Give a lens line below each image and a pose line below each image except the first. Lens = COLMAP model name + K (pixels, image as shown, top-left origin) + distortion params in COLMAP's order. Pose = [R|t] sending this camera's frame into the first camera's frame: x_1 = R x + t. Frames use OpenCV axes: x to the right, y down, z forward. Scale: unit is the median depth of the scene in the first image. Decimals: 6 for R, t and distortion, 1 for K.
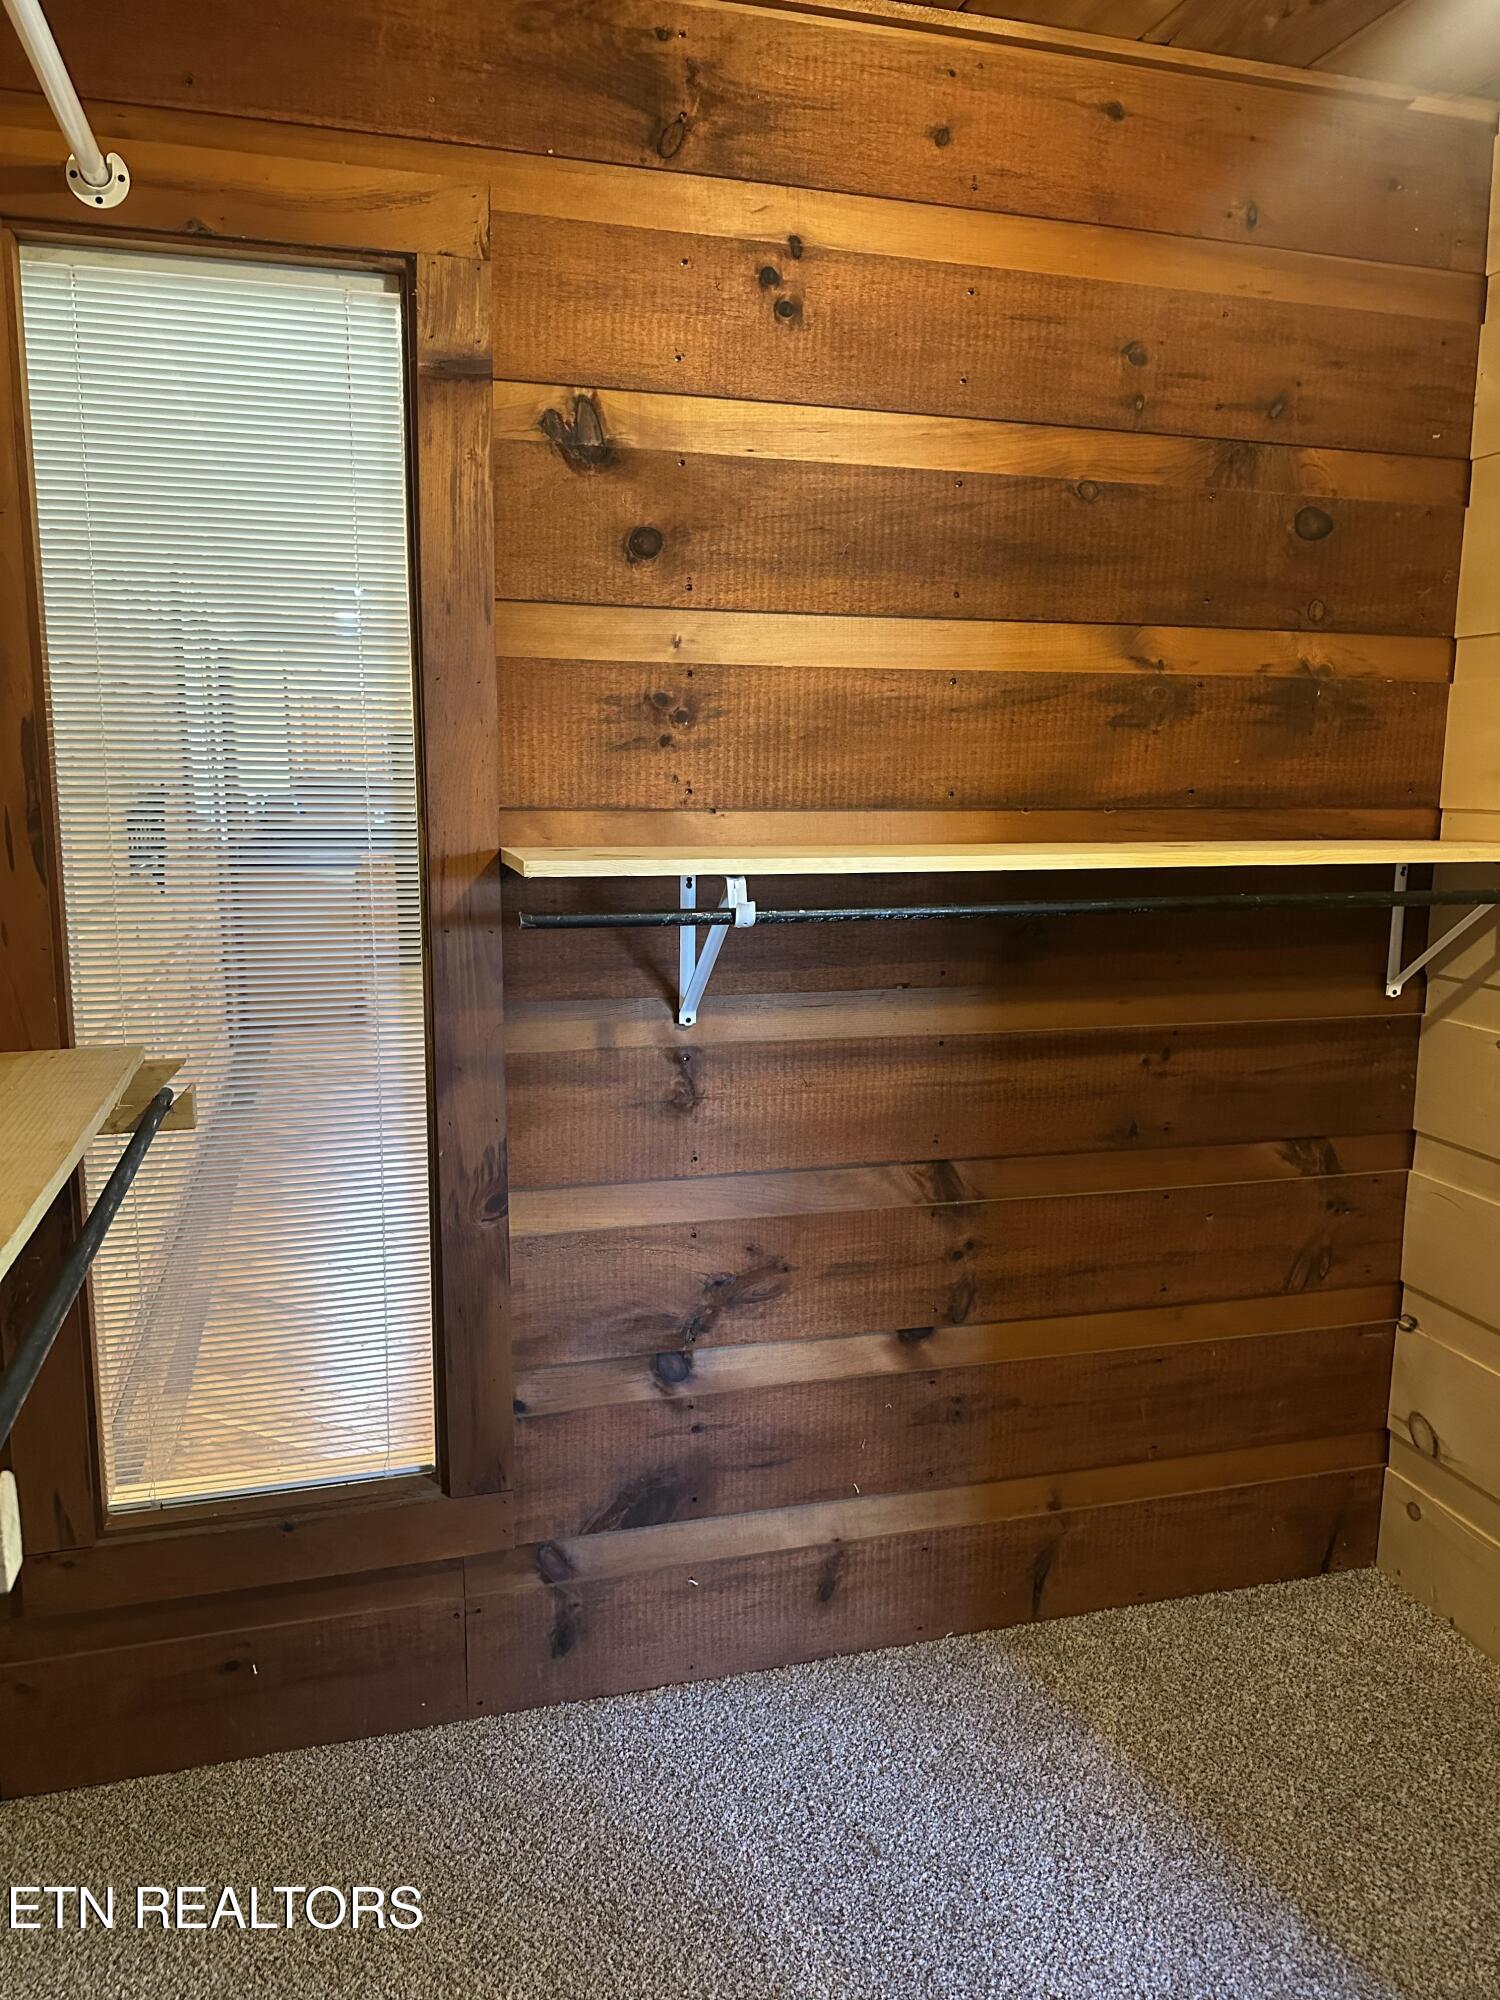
lens RADIAL K [[1413.7, 0, 760.2], [0, 1413.7, 1012.9], [0, 0, 1]] dist [0.099379, -0.151858]
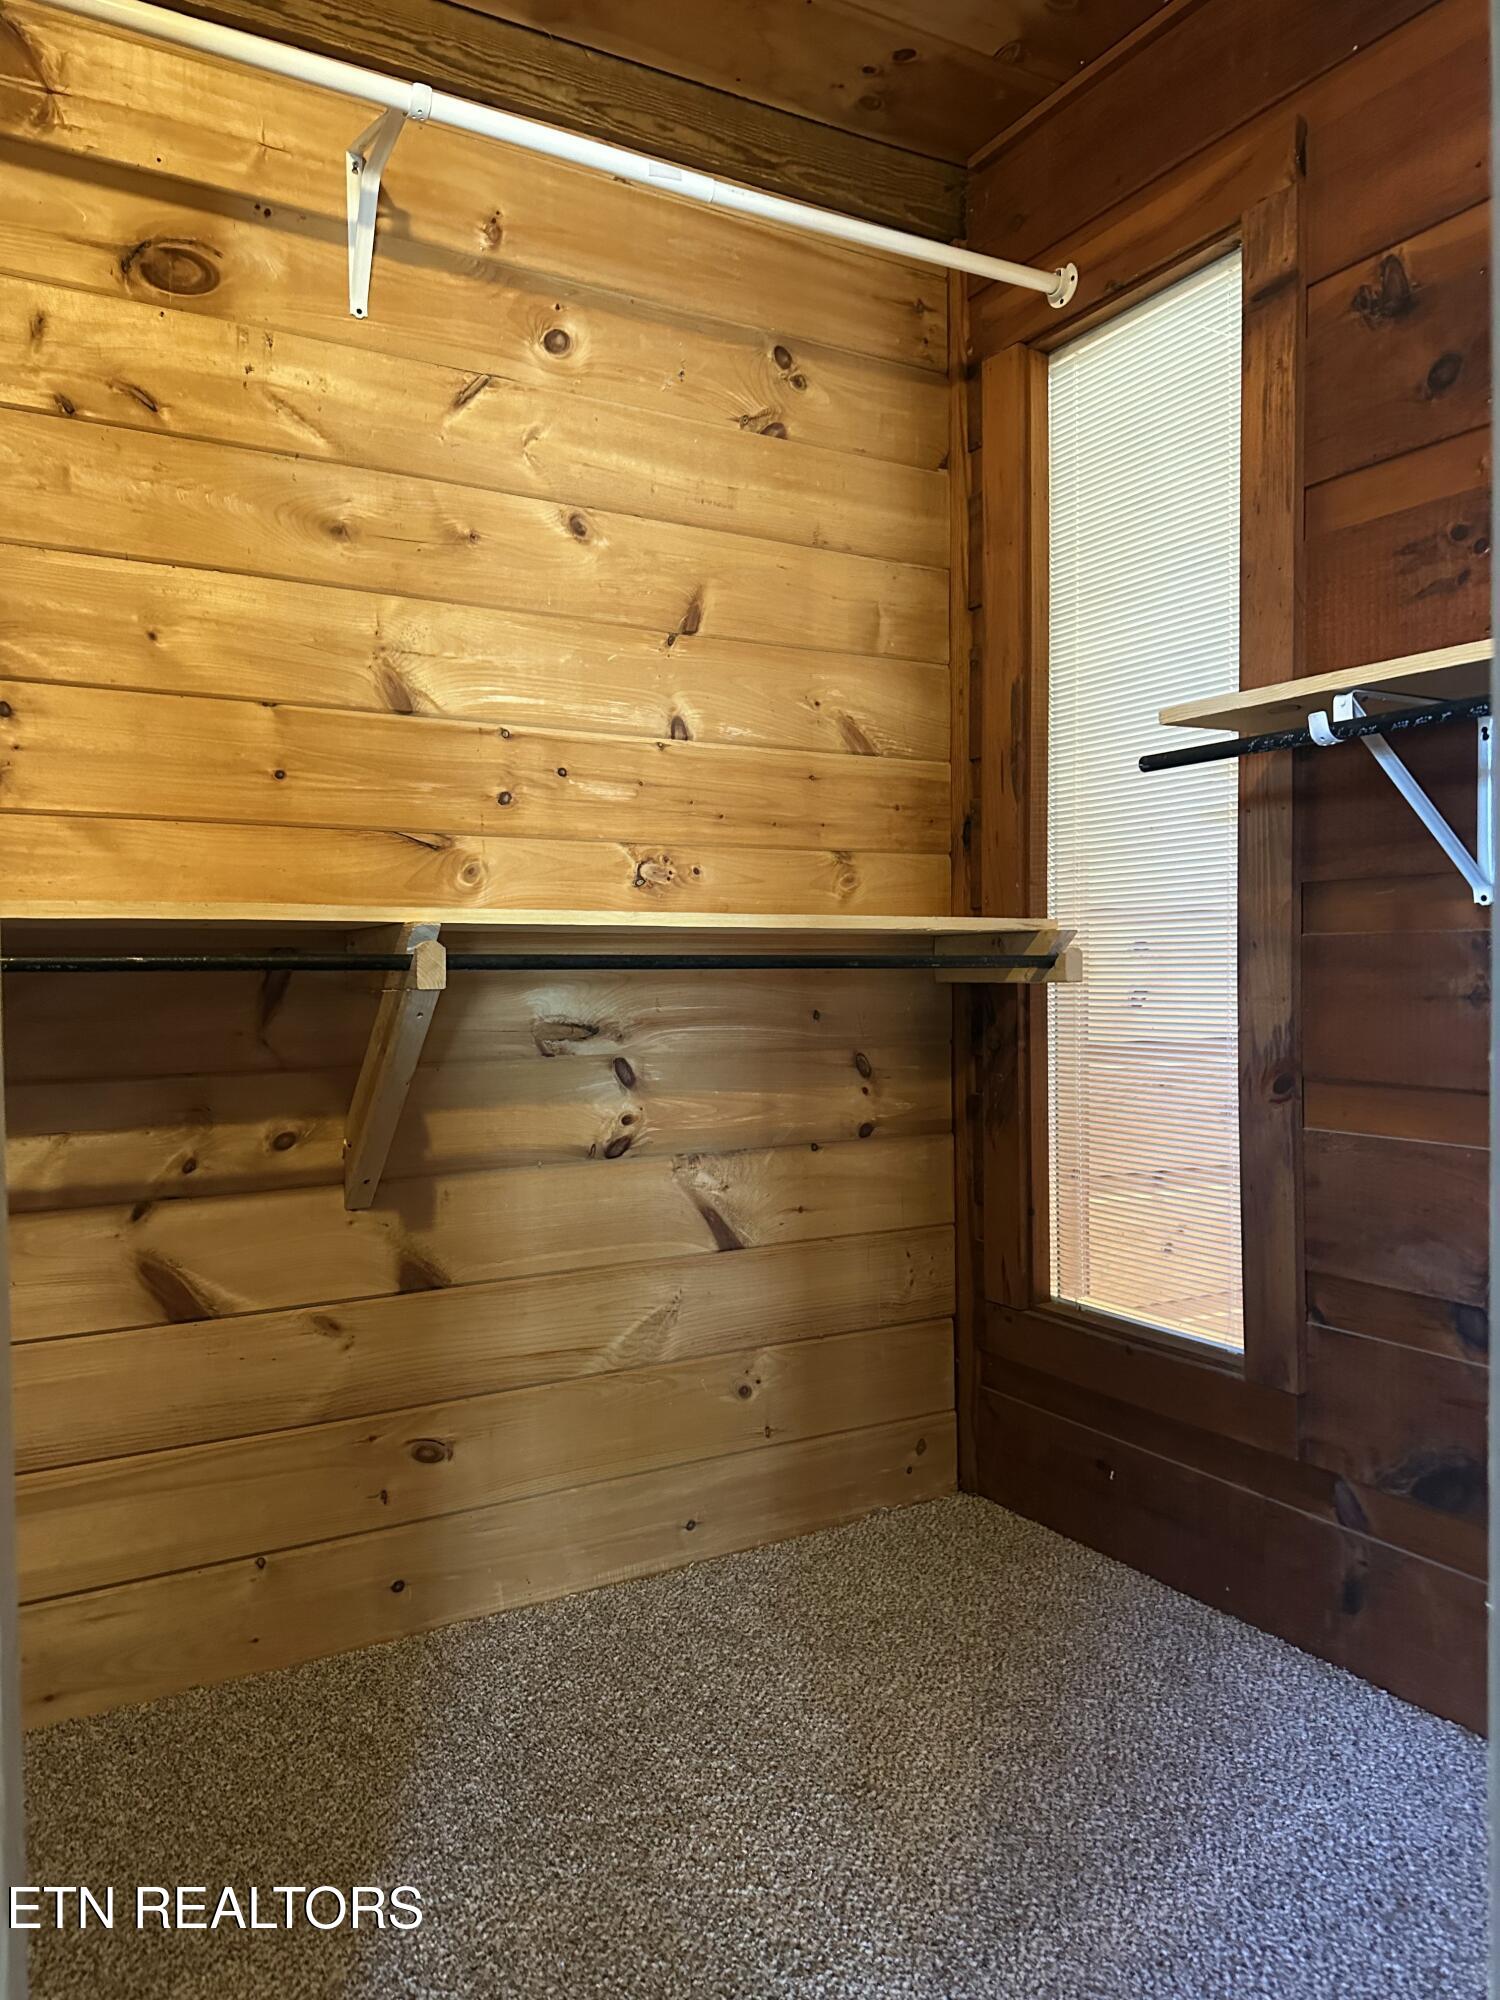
lens RADIAL K [[1413.7, 0, 760.2], [0, 1413.7, 1012.9], [0, 0, 1]] dist [0.099379, -0.151858]
pose [[0.243770, 0.013514, -0.969739, 0.747011], [-0.155477, 0.987515, -0.025321, 0.179658], [0.957289, 0.156945, 0.242827, 0.429120]]
